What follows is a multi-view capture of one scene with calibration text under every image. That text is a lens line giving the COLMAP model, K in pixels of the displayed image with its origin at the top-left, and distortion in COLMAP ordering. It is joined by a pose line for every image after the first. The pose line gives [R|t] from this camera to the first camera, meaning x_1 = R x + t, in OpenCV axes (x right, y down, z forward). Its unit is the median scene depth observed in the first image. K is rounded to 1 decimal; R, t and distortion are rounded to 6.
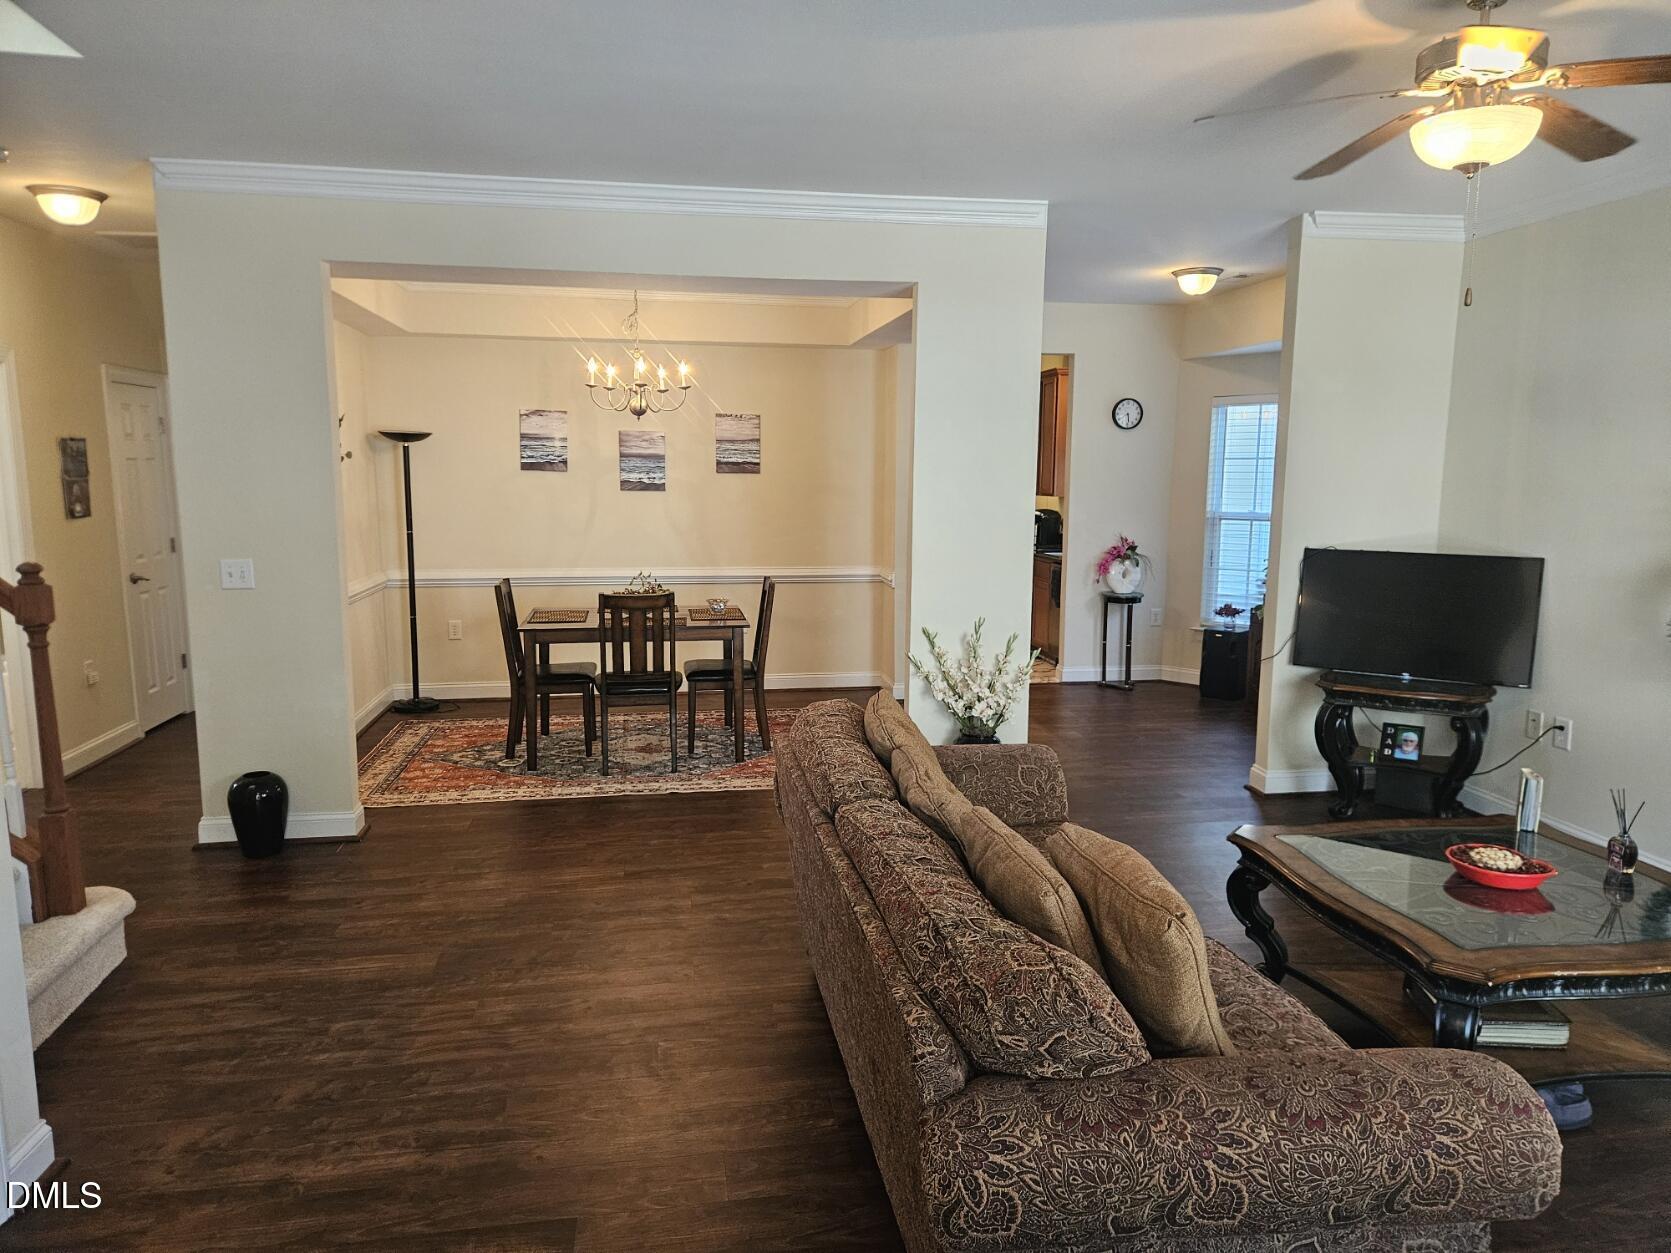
lens RADIAL K [[1116.4, 0, 835.5], [0, 1116.4, 626.5], [0, 0, 1]] dist [0.058185, -0.000169]
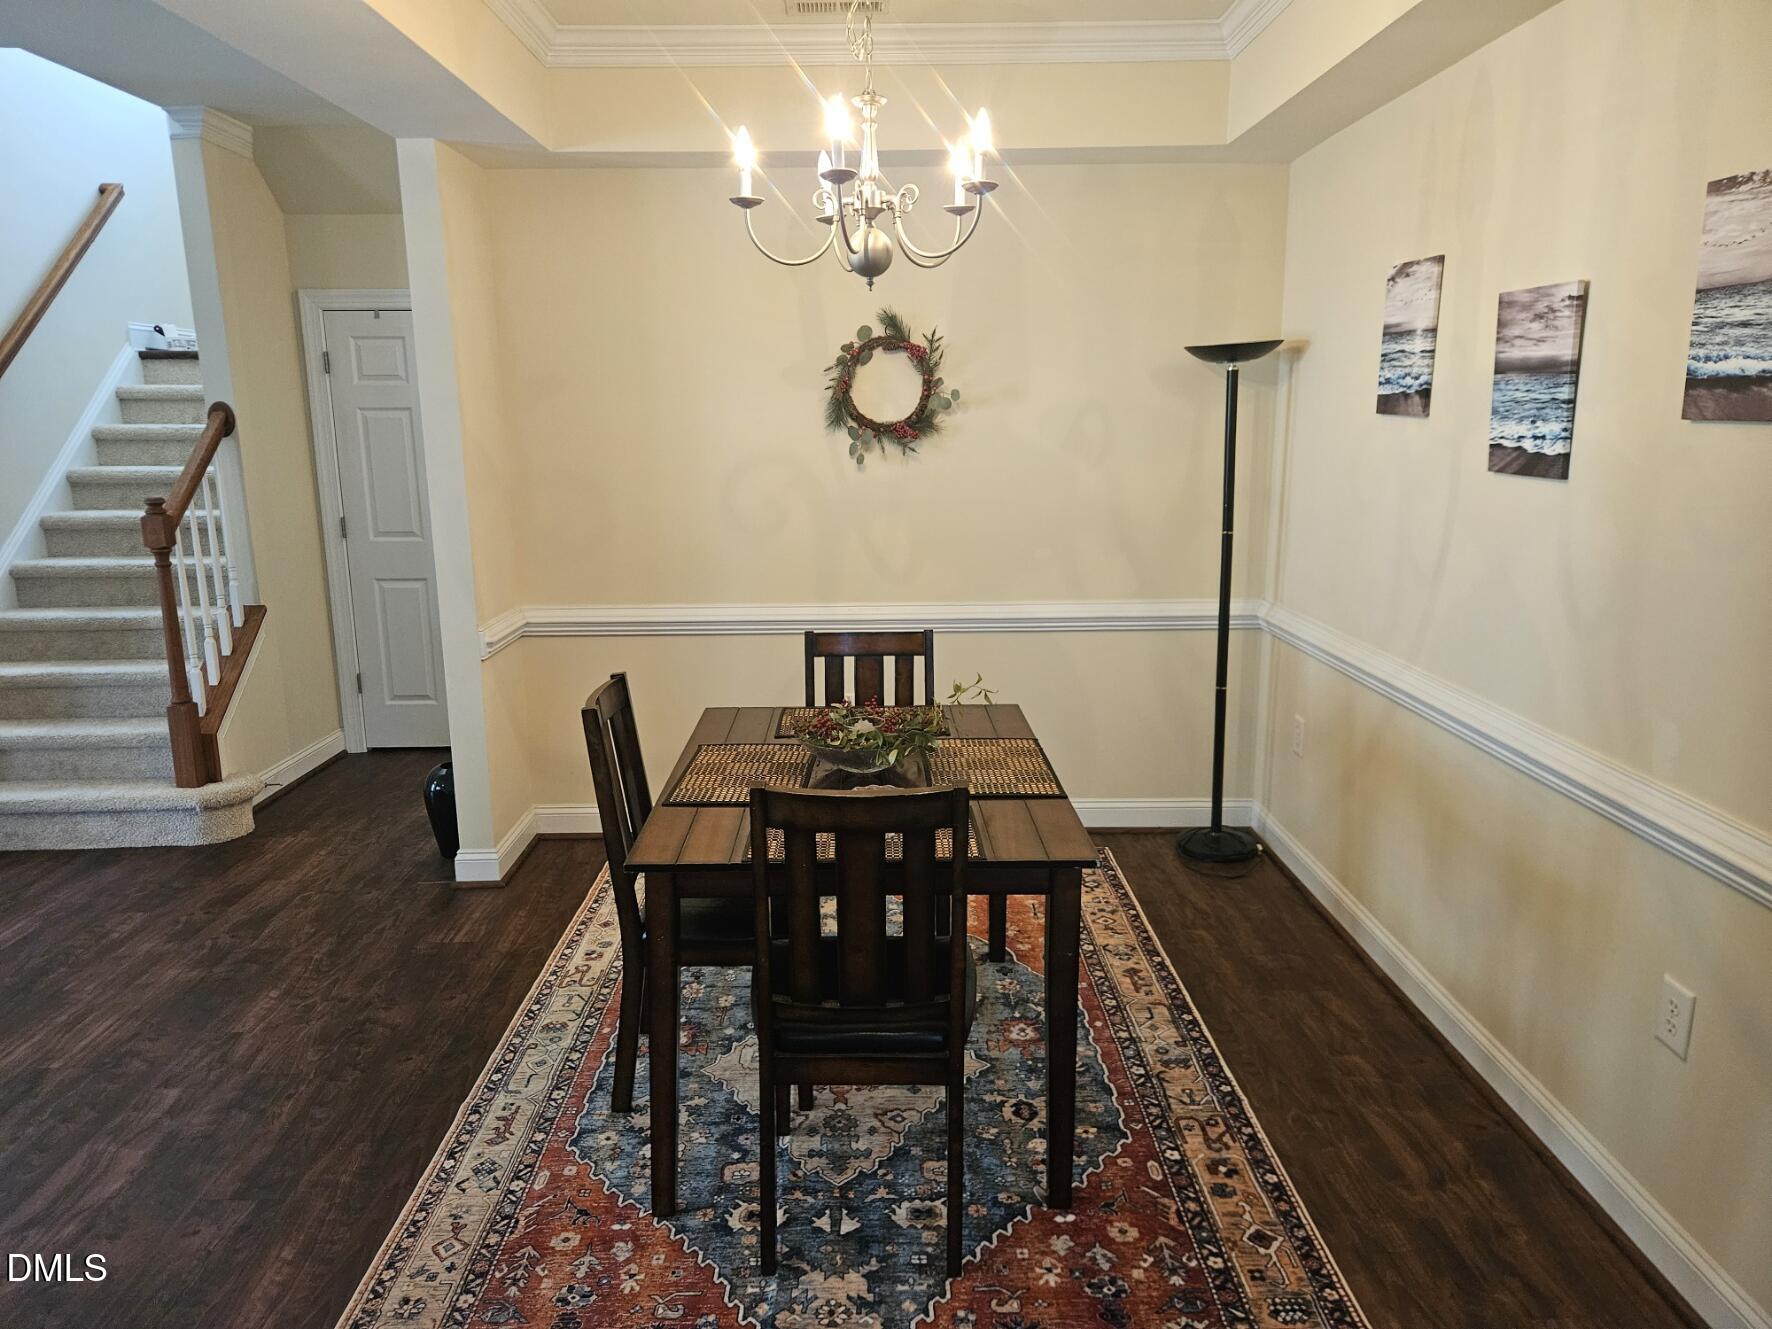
lens RADIAL K [[1186.1, 0, 886.0], [0, 1186.1, 664.5], [0, 0, 1]] dist [0.025809, -0.004159]
pose [[-0.150313, 0.204857, -0.967181, 0.262180], [-0.130920, 0.965556, 0.224859, -0.160409], [0.979932, 0.160422, -0.118316, 1.138228]]
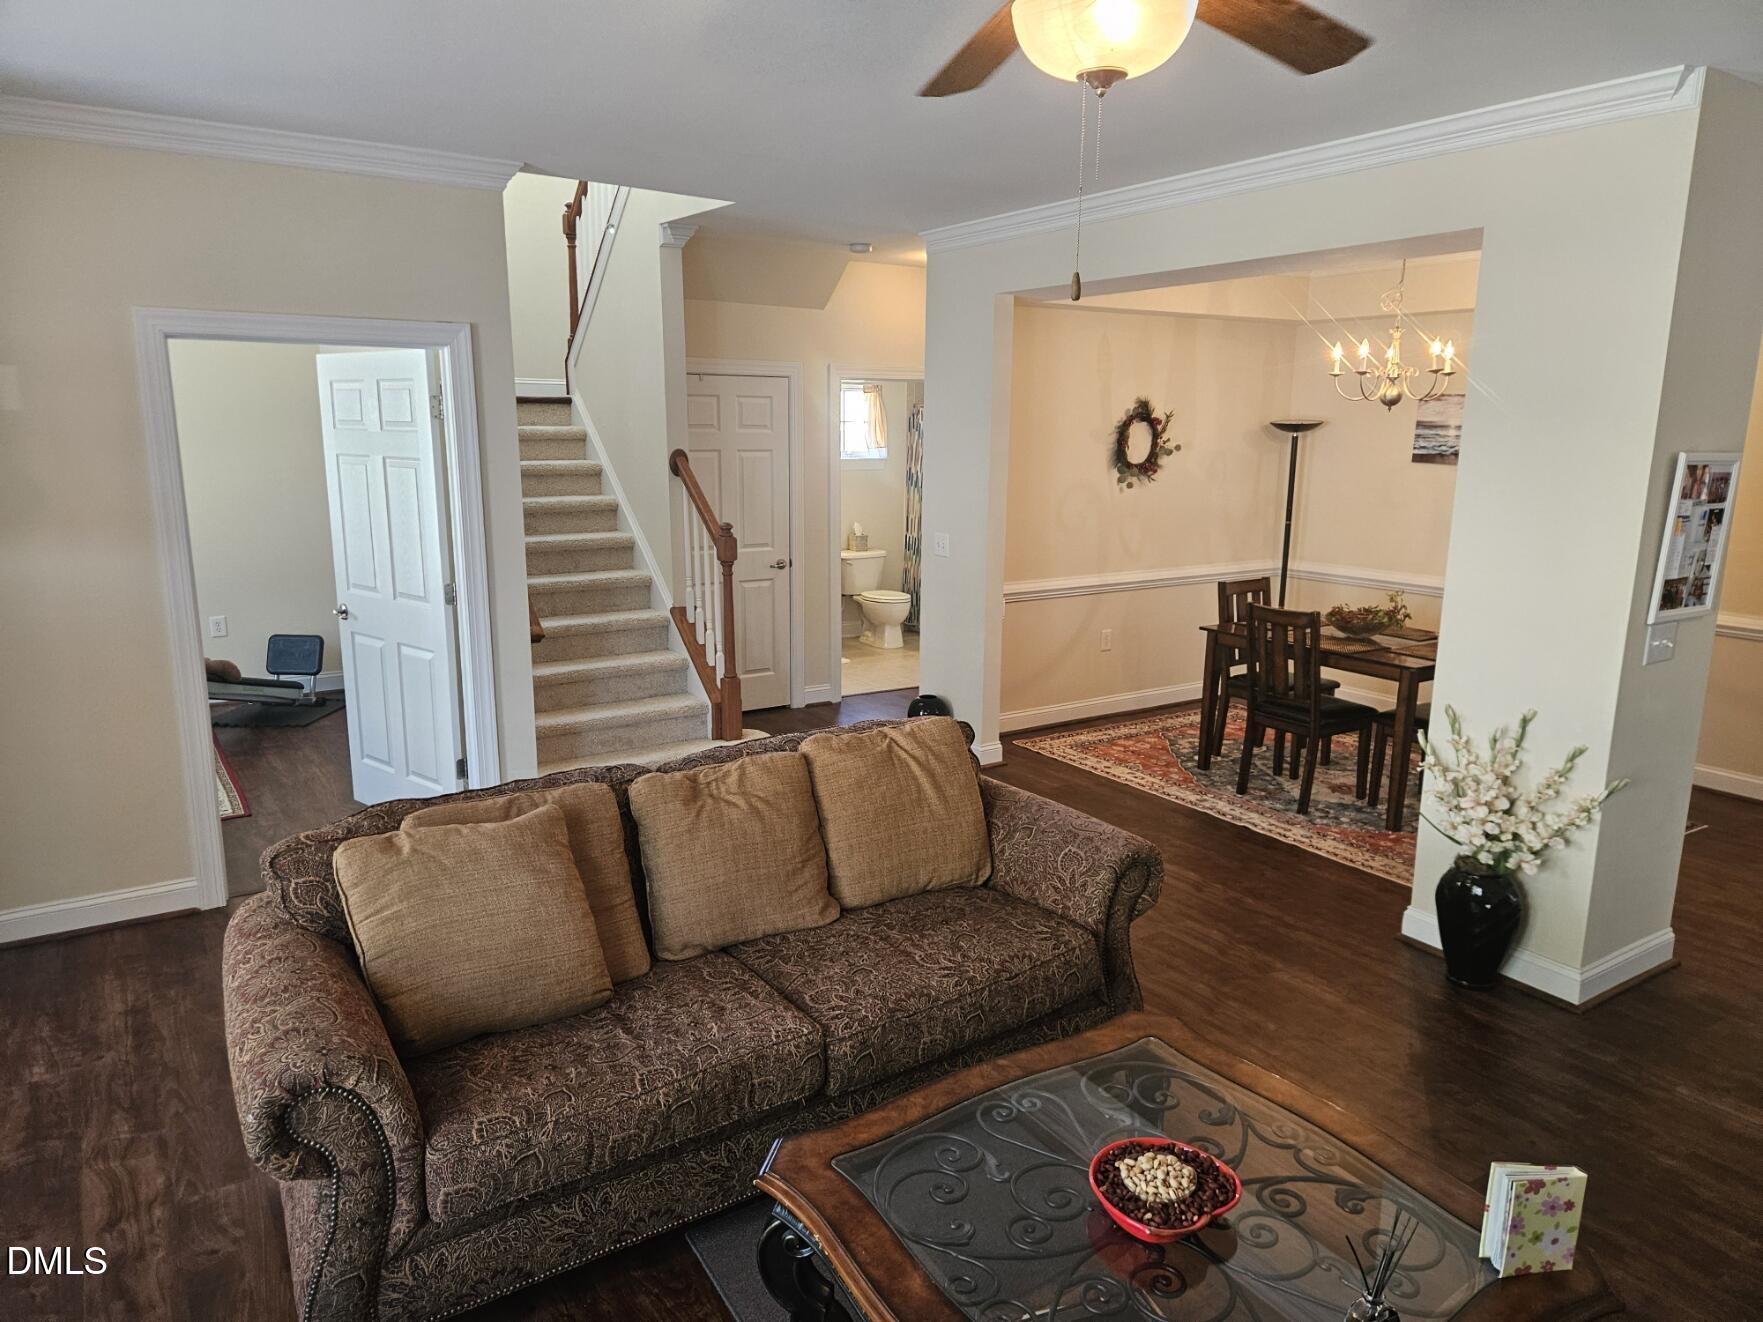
lens RADIAL K [[1168.0, 0, 881.5], [0, 1168.0, 661.0], [0, 0, 1]] dist [0.019150, 0.000002]
pose [[0.404137, 0.184605, -0.895876, 0.535299], [-0.136236, 0.980646, 0.140616, -0.074373], [0.904496, 0.065223, 0.421465, 0.300355]]
